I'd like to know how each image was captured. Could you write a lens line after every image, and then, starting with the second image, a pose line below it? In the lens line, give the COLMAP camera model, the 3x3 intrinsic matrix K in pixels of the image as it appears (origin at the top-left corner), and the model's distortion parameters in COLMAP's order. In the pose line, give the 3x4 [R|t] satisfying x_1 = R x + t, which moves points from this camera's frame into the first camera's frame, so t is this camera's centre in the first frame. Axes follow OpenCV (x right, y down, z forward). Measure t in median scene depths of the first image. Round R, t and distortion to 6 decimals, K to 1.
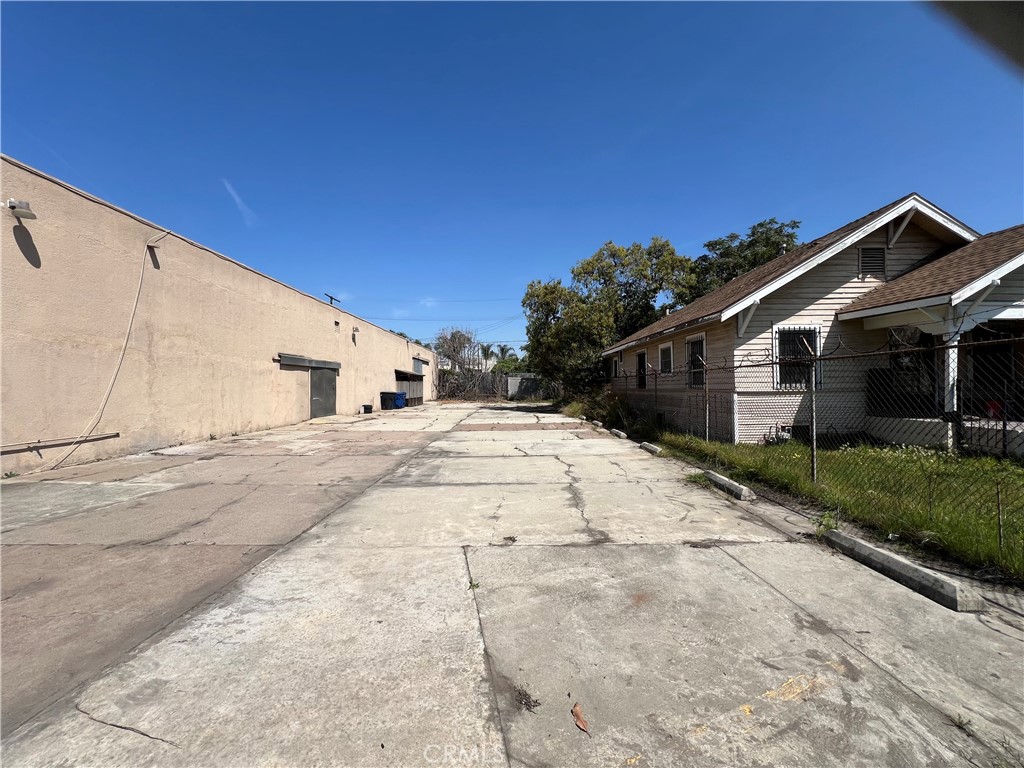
lens RADIAL K [[404.6, 0, 515.2], [0, 404.6, 379.6], [0, 0, 1]] dist [-0.002528, -0.000101]
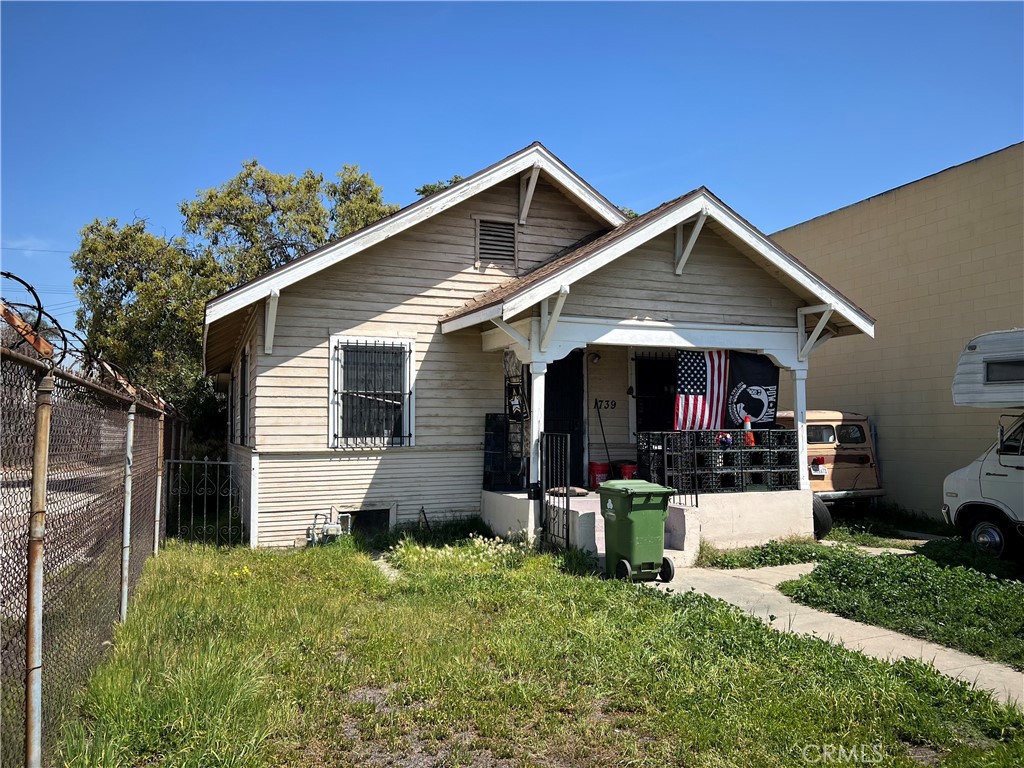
lens RADIAL K [[752.7, 0, 512.0], [0, 752.7, 384.0], [0, 0, 1]] dist [0.127211, -0.211416]
pose [[0.930308, 0.027111, 0.365775, 0.484069], [-0.009504, 0.998711, -0.049853, -0.014561], [-0.366655, 0.042902, 0.929367, -0.095030]]
